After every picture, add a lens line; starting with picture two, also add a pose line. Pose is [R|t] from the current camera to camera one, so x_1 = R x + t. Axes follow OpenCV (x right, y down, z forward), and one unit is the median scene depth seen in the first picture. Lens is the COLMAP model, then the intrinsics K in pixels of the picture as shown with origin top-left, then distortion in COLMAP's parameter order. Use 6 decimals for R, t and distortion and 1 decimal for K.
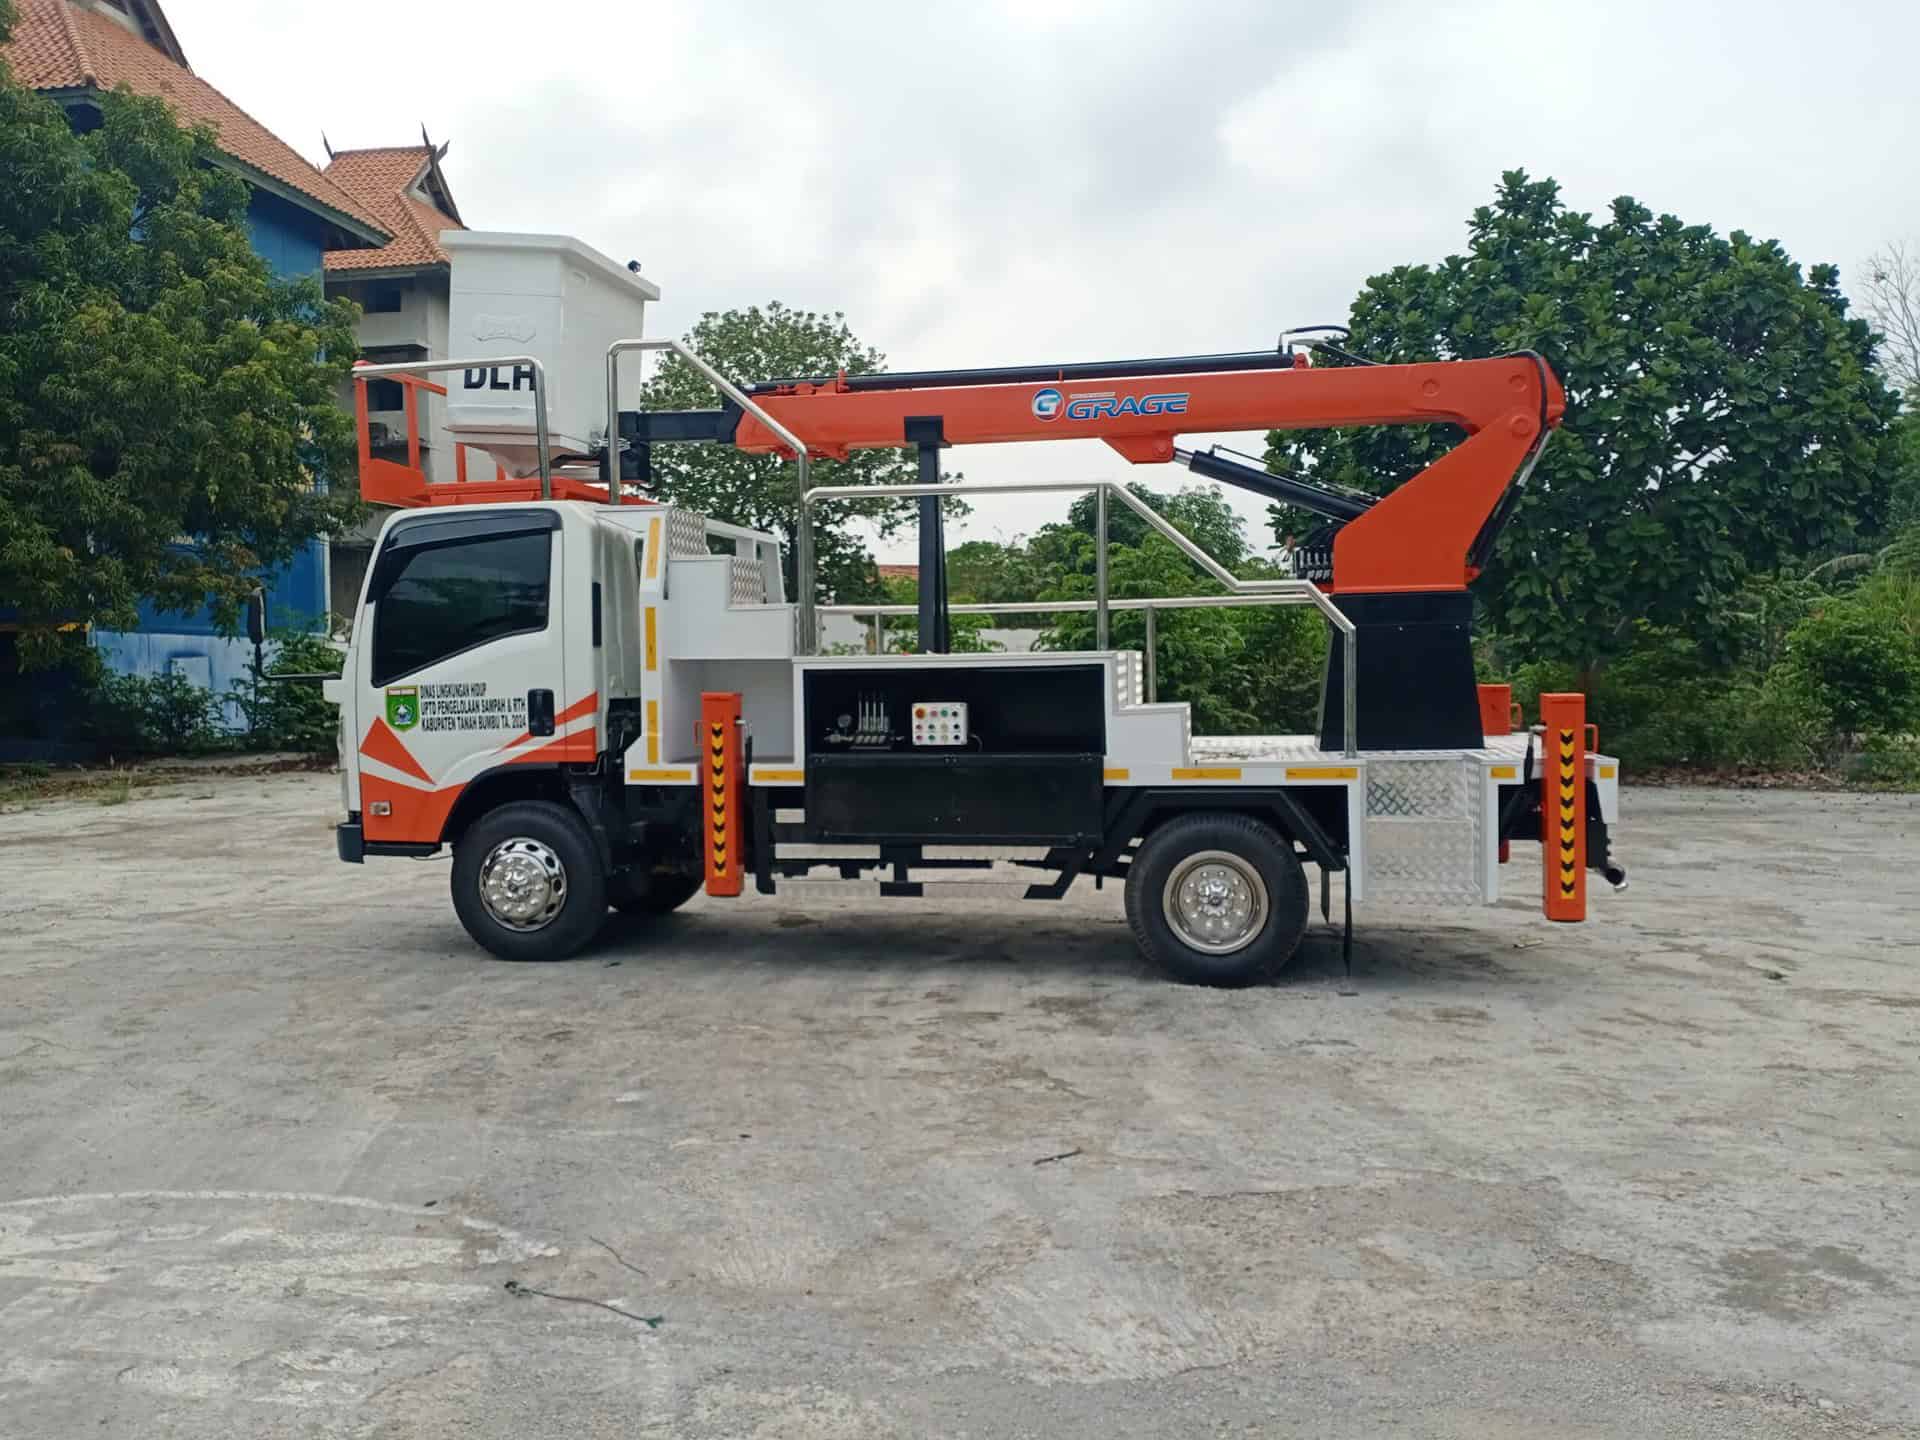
lens RADIAL K [[1576.4, 0, 961.6], [0, 1576.4, 730.8], [0, 0, 1]] dist [0.020570, -0.000103]
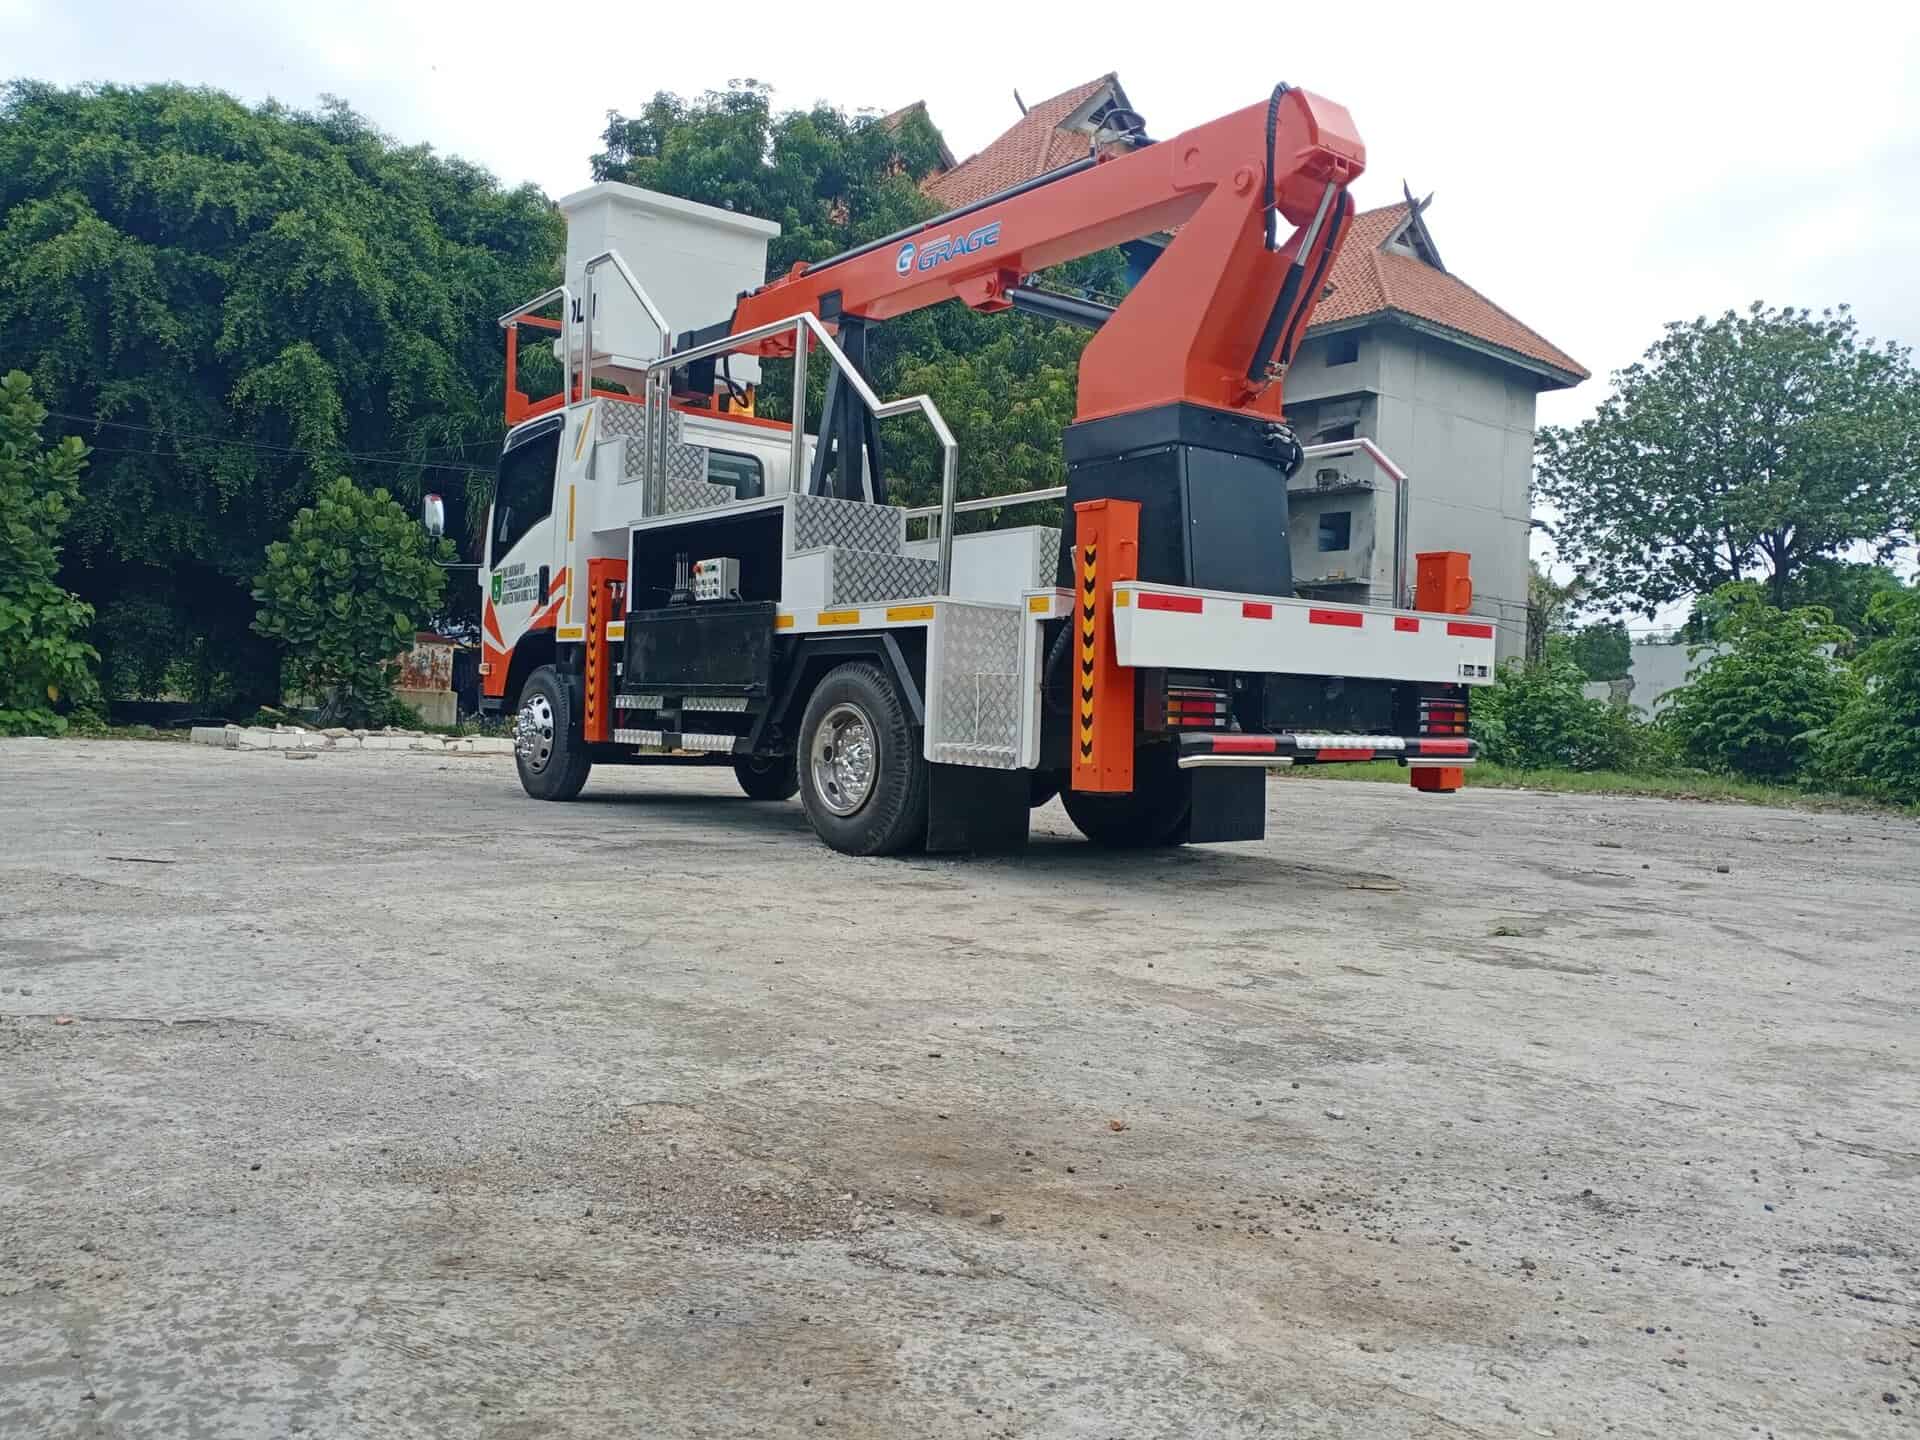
lens RADIAL K [[1593.7, 0, 965.4], [0, 1593.7, 708.4], [0, 0, 1]] dist [0.010630, -0.007050]
pose [[0.750999, 0.032849, -0.659486, 0.240820], [-0.075189, 0.996520, -0.035987, 0.031450], [0.656009, 0.076612, 0.750855, 0.100829]]
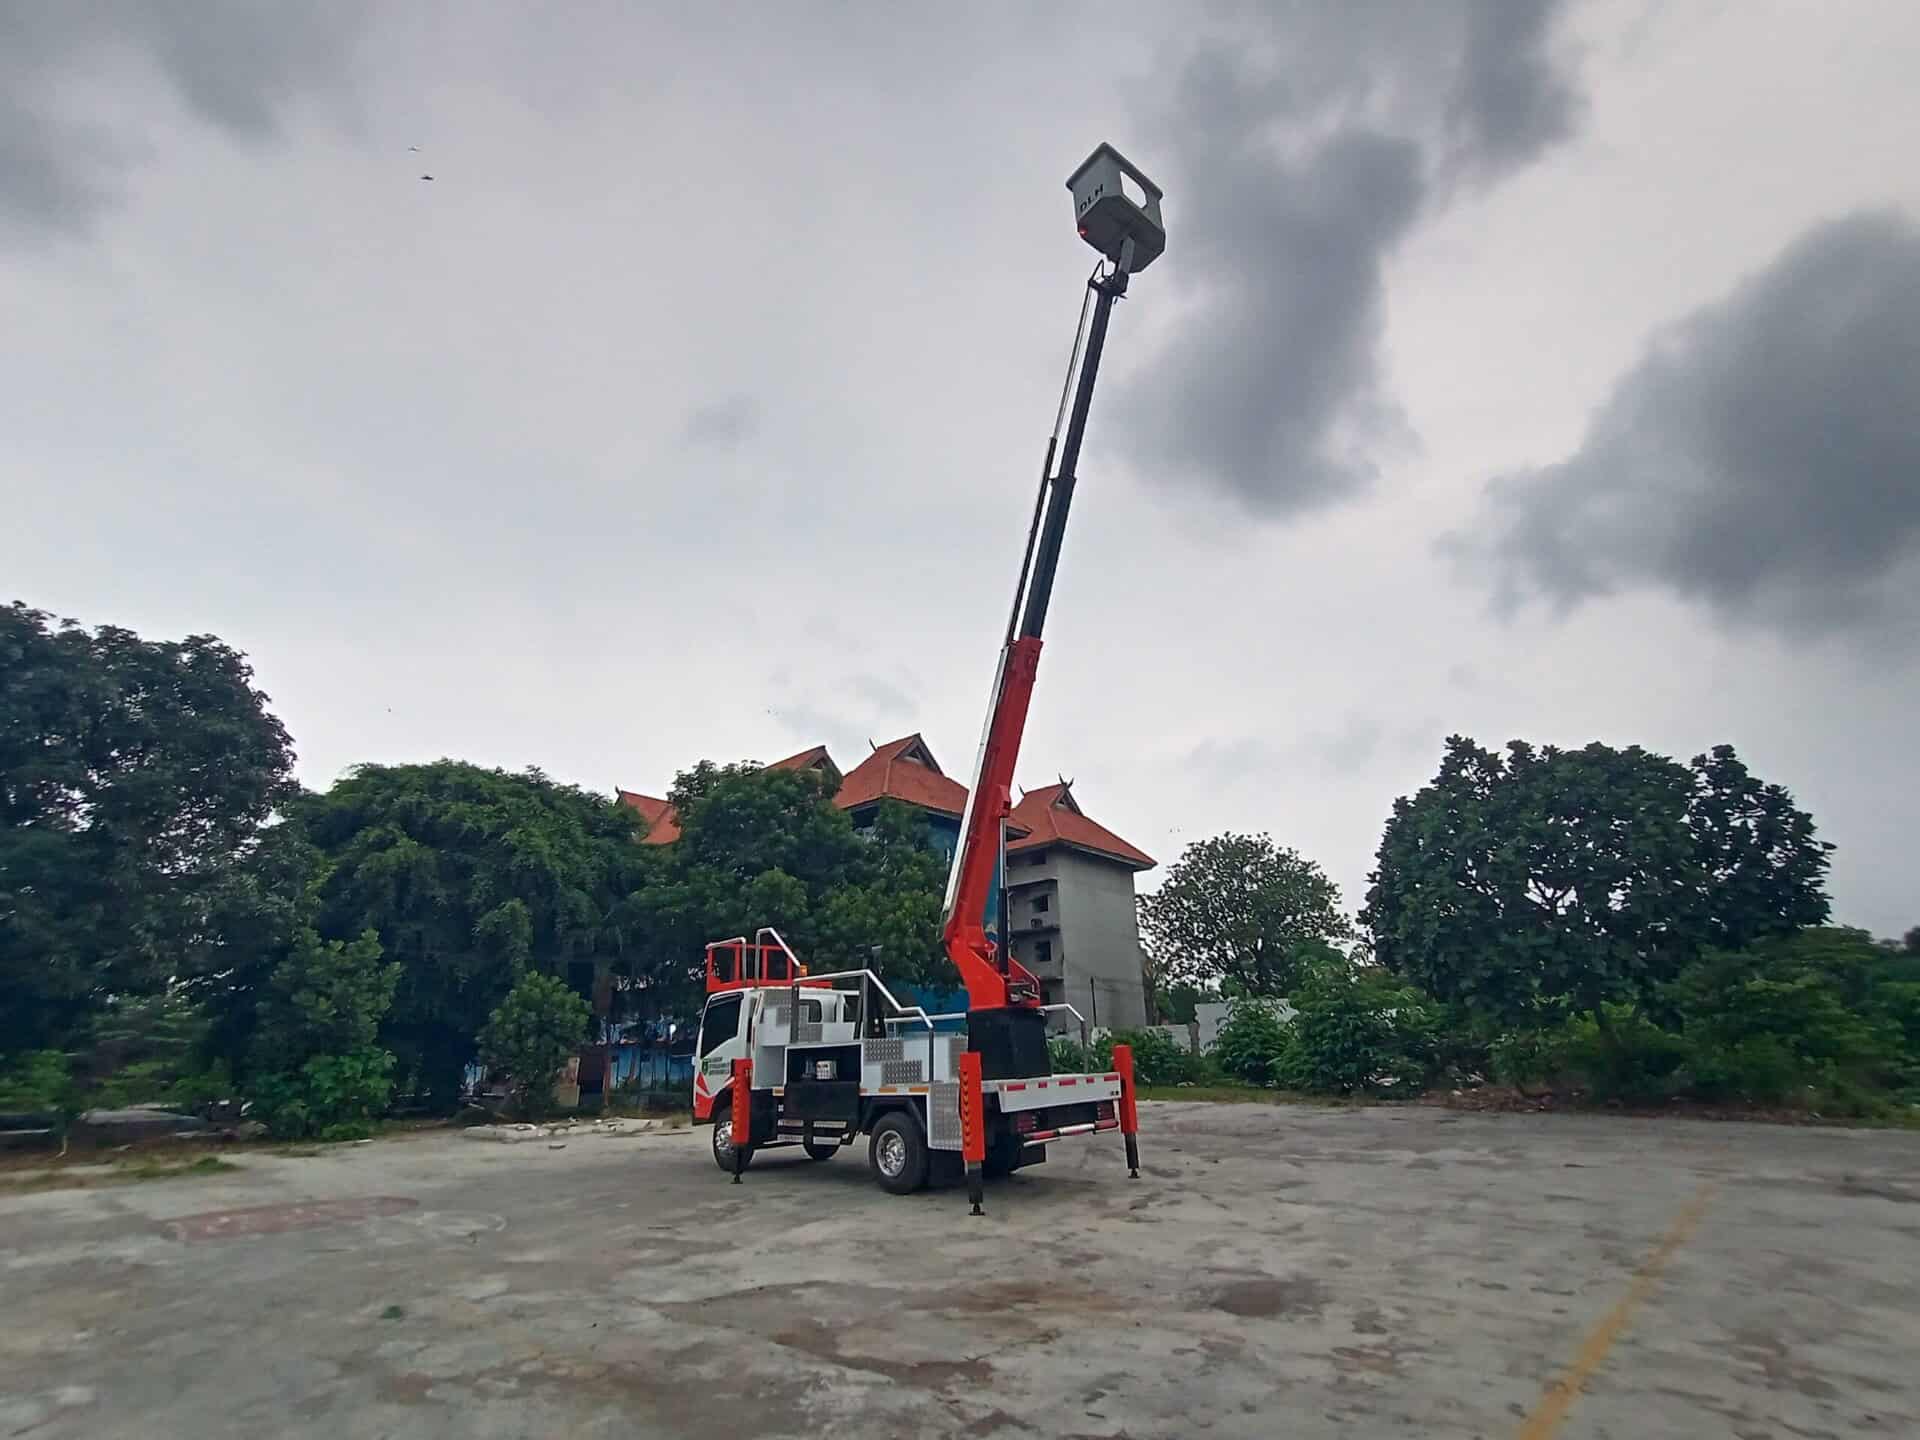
lens RADIAL K [[907.1, 0, 979.7], [0, 907.1, 711.1], [0, 0, 1]] dist [-0.016044, 0.002243]
pose [[0.846035, -0.204730, -0.492251, 0.318113], [0.002447, 0.924808, -0.380426, 0.004374], [0.533122, 0.320649, 0.782921, -0.065988]]
